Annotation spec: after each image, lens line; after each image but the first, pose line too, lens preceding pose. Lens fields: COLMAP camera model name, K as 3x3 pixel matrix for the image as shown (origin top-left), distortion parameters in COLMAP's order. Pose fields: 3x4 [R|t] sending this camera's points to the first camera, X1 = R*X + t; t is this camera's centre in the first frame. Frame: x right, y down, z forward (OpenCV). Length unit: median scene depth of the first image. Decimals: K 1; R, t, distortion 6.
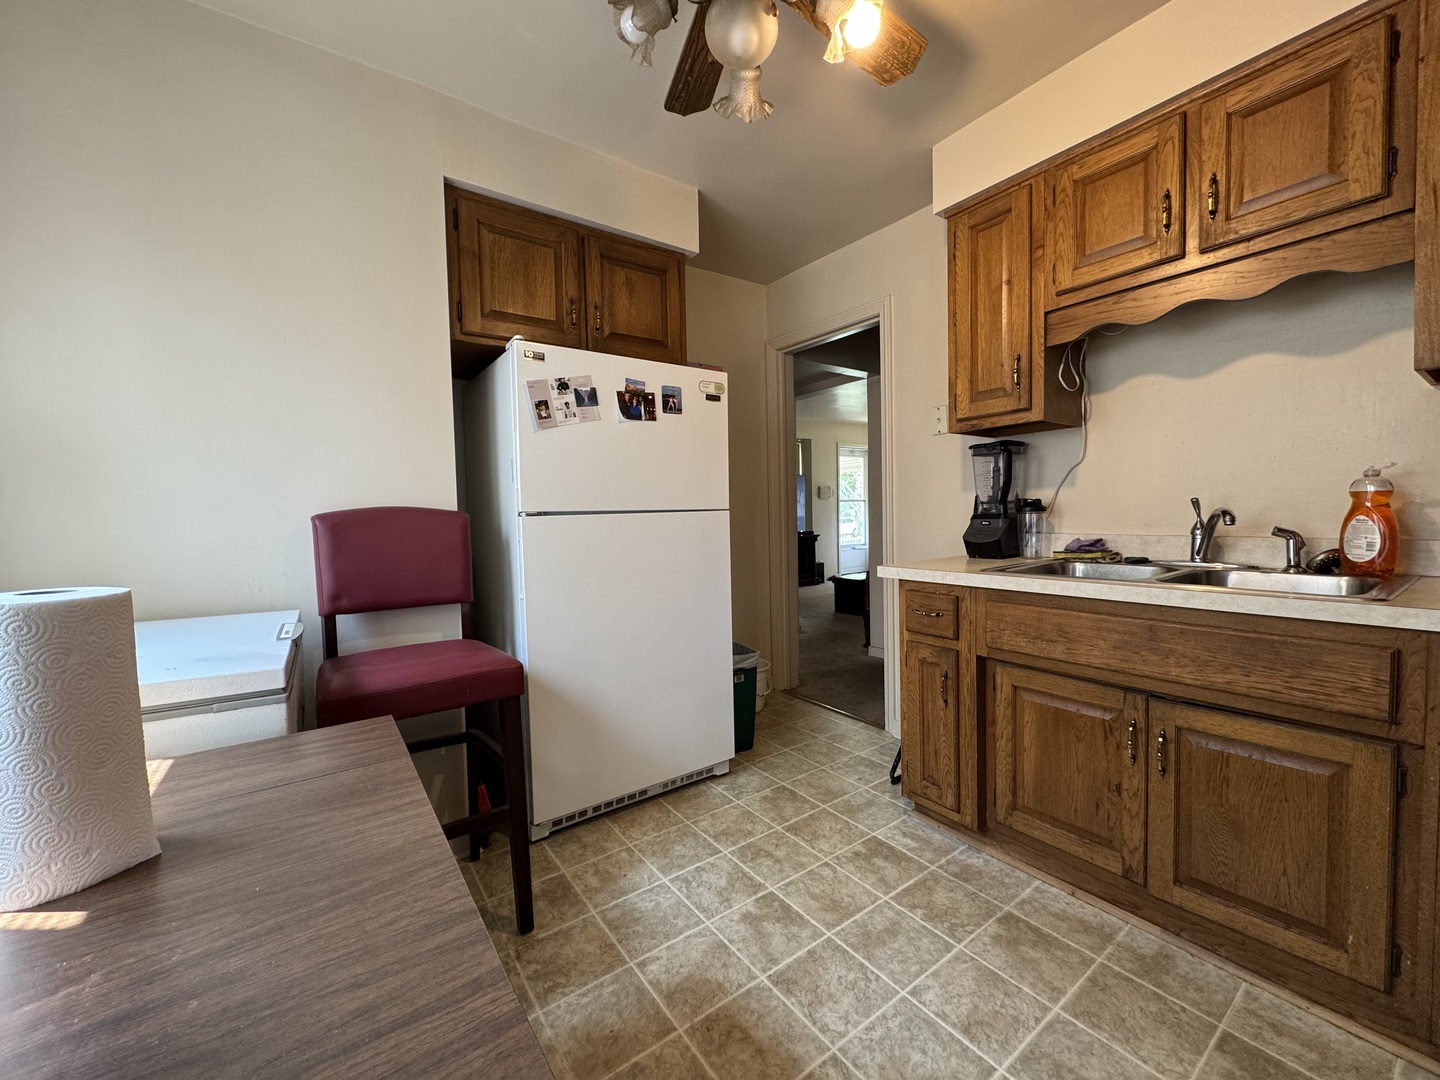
lens RADIAL K [[574.9, 0, 721.9], [0, 574.9, 538.4], [0, 0, 1]] dist [-0.000962, -0.000142]
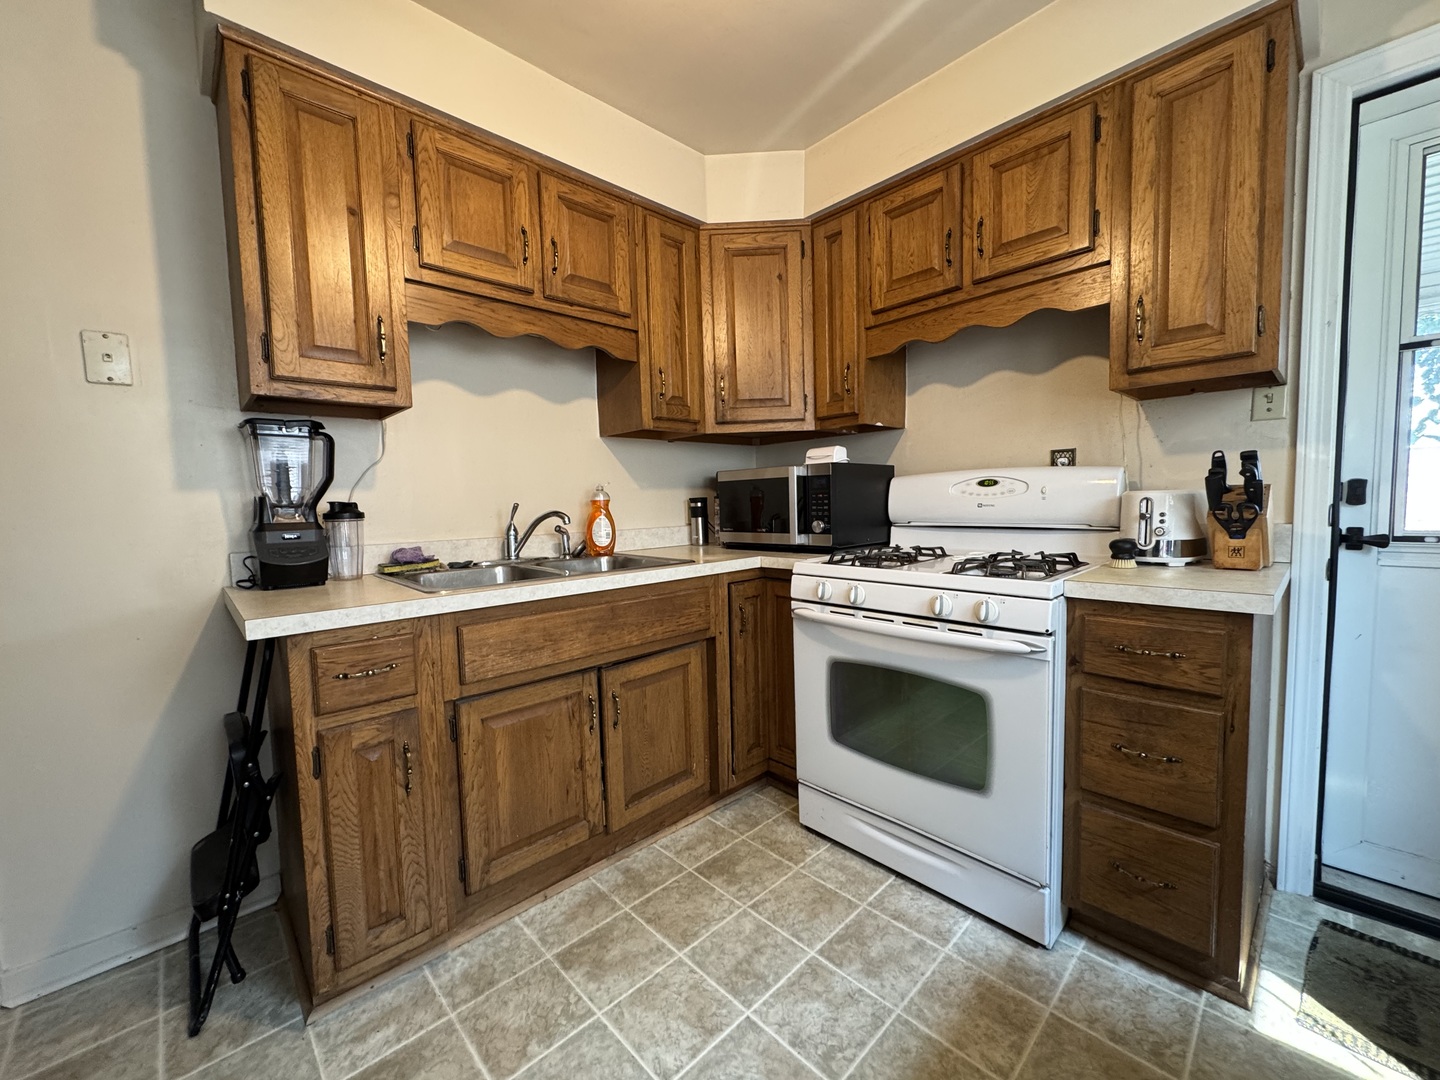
lens RADIAL K [[574.9, 0, 721.9], [0, 574.9, 538.4], [0, 0, 1]] dist [-0.000962, -0.000142]
pose [[-0.142169, -0.038762, 0.989083, -0.404881], [0.072714, 0.996124, 0.049490, -0.029120], [-0.987168, 0.078956, -0.138800, 0.812749]]
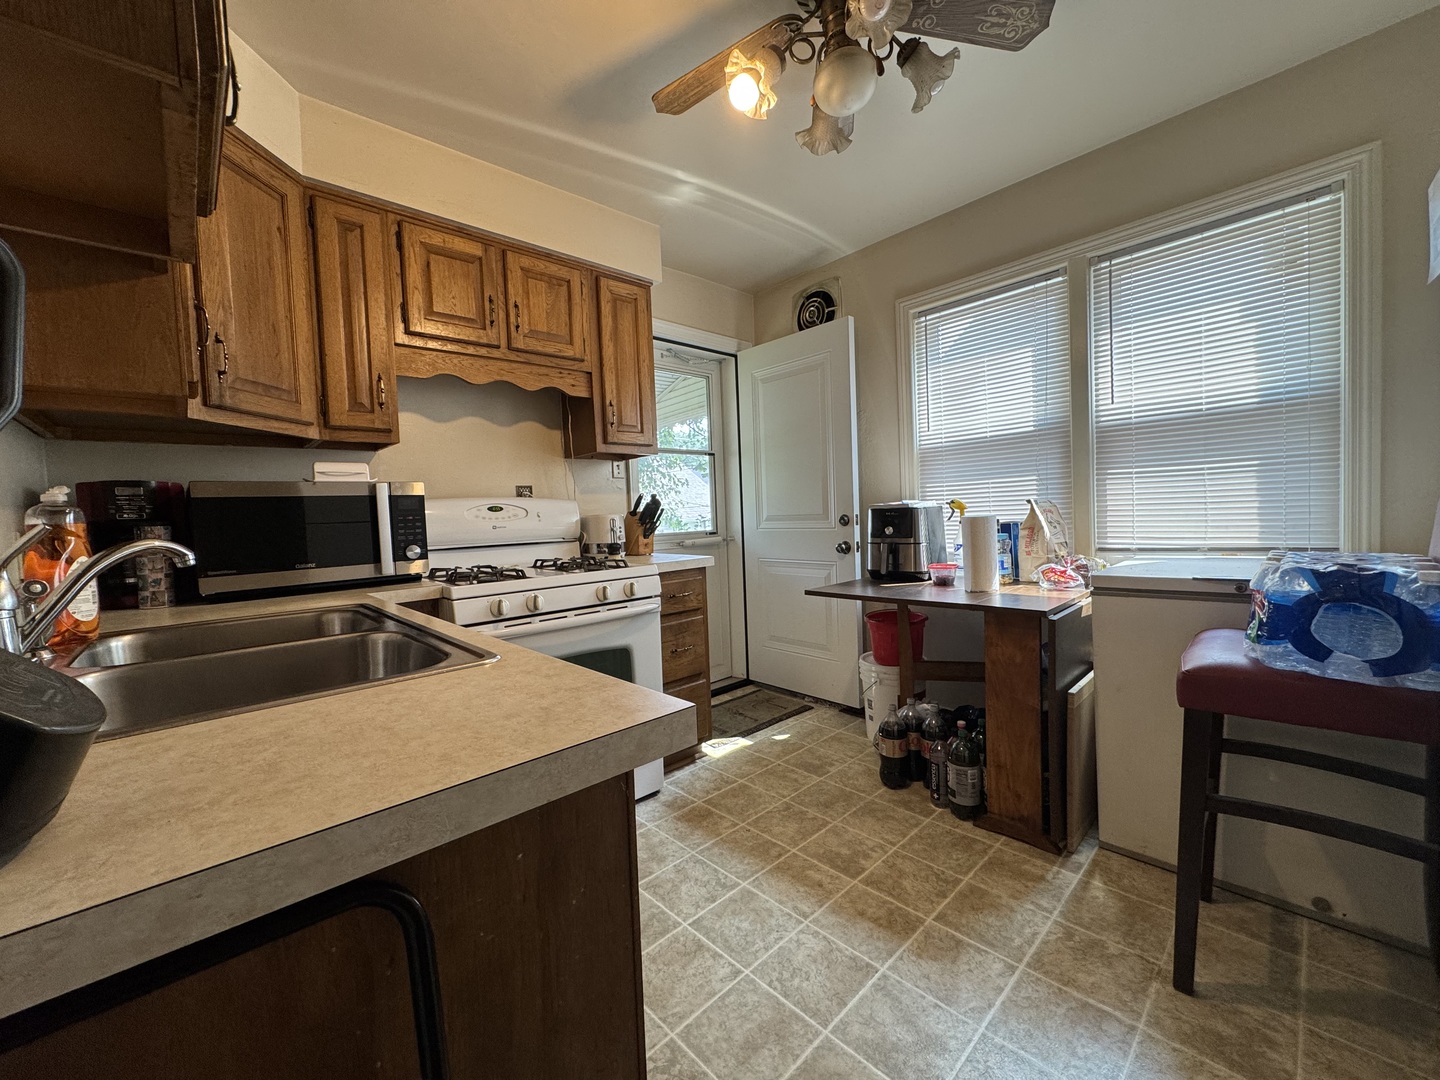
lens RADIAL K [[571.3, 0, 720.1], [0, 571.3, 537.8], [0, 0, 1]] dist [-0.001551, 0.000019]
pose [[-0.989174, 0.068464, -0.129799, 0.371912], [0.056696, 0.994117, 0.092288, -0.075546], [0.135354, 0.083930, -0.987236, 1.631527]]
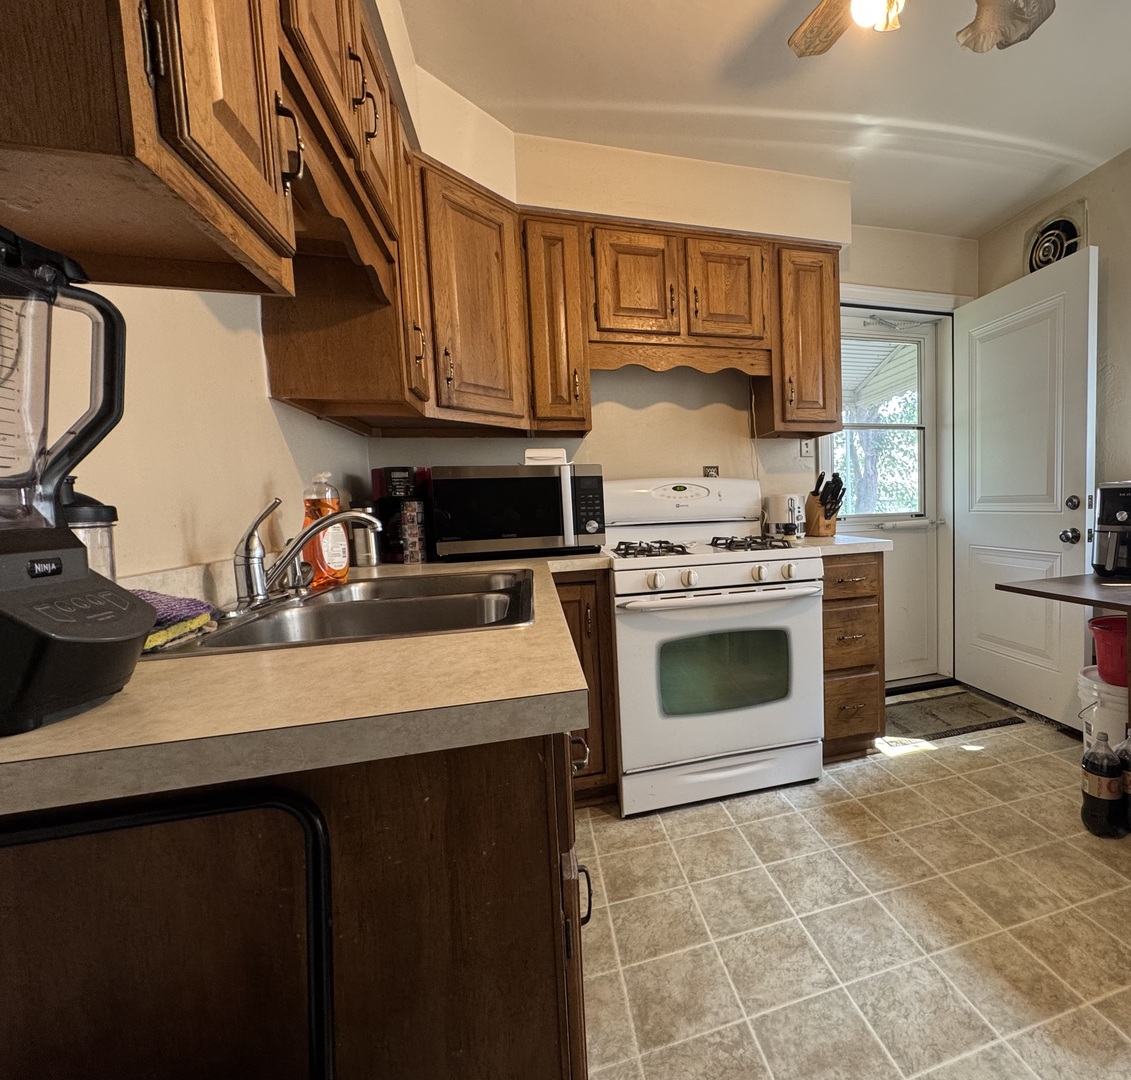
lens RADIAL K [[578.9, 0, 728.6], [0, 578.9, 543.5], [0, 0, 1]] dist [-0.000959, -0.001148]
pose [[-0.956401, 0.034673, 0.289992, 0.158959], [0.068826, 0.991720, 0.108416, -0.059281], [-0.283831, 0.123648, -0.950868, 1.584744]]
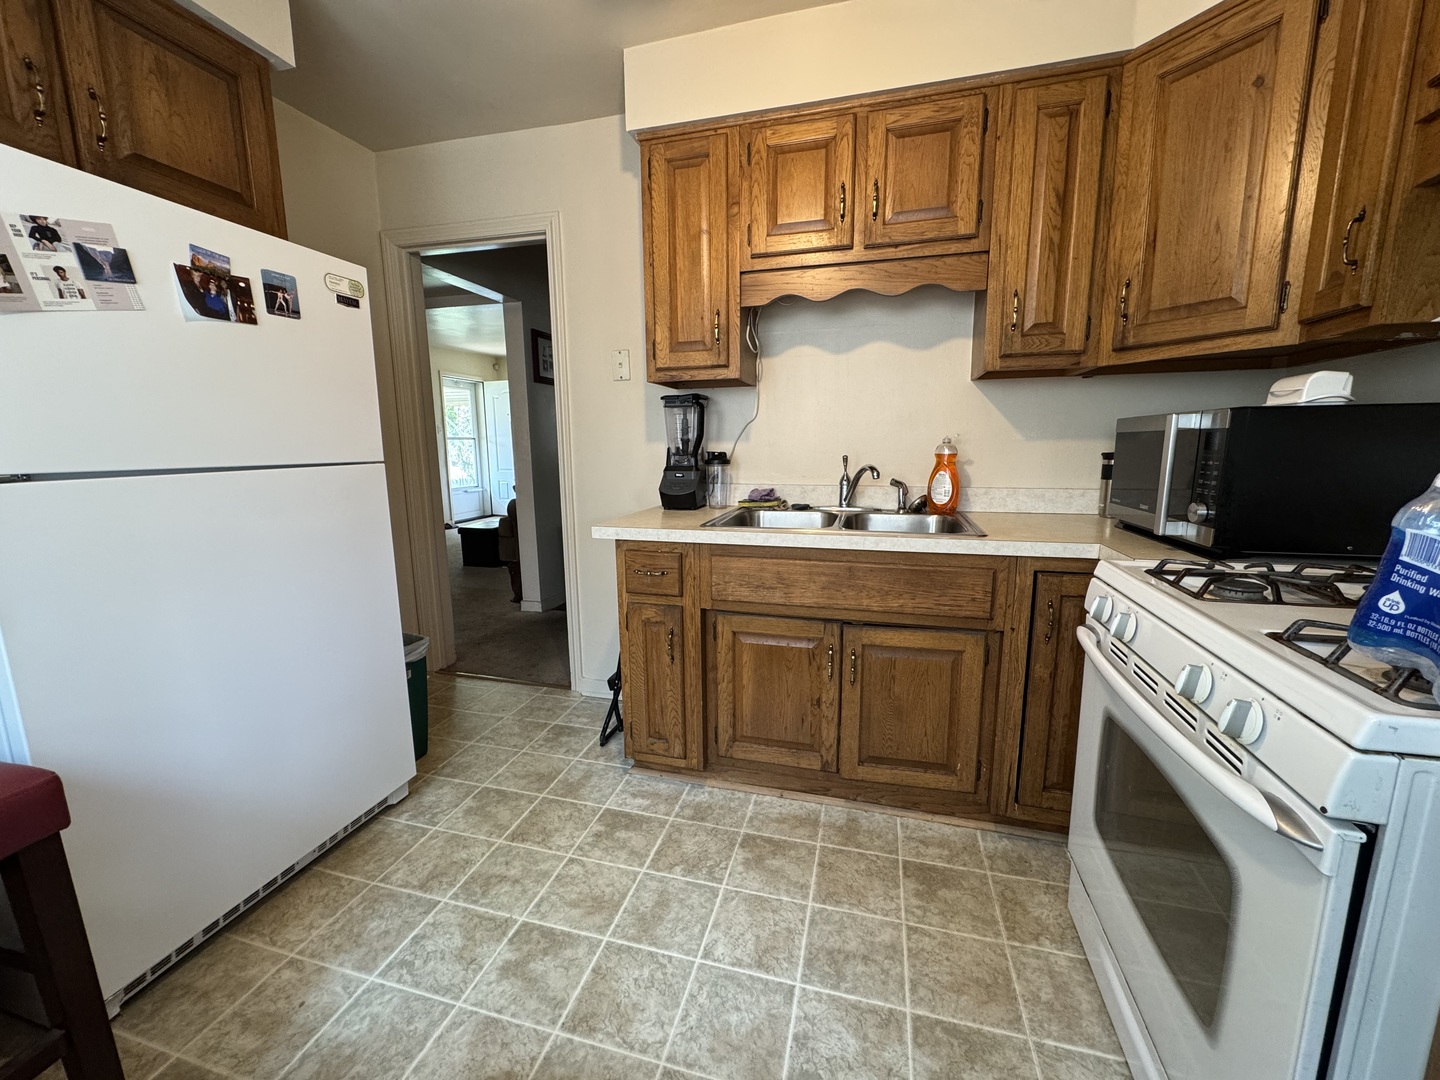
lens RADIAL K [[574.9, 0, 721.9], [0, 574.9, 538.4], [0, 0, 1]] dist [-0.000962, -0.000142]
pose [[0.776259, -0.087310, 0.624339, -0.177432], [0.017850, 0.993010, 0.116672, -0.045493], [-0.630162, -0.079423, 0.772391, 0.216985]]
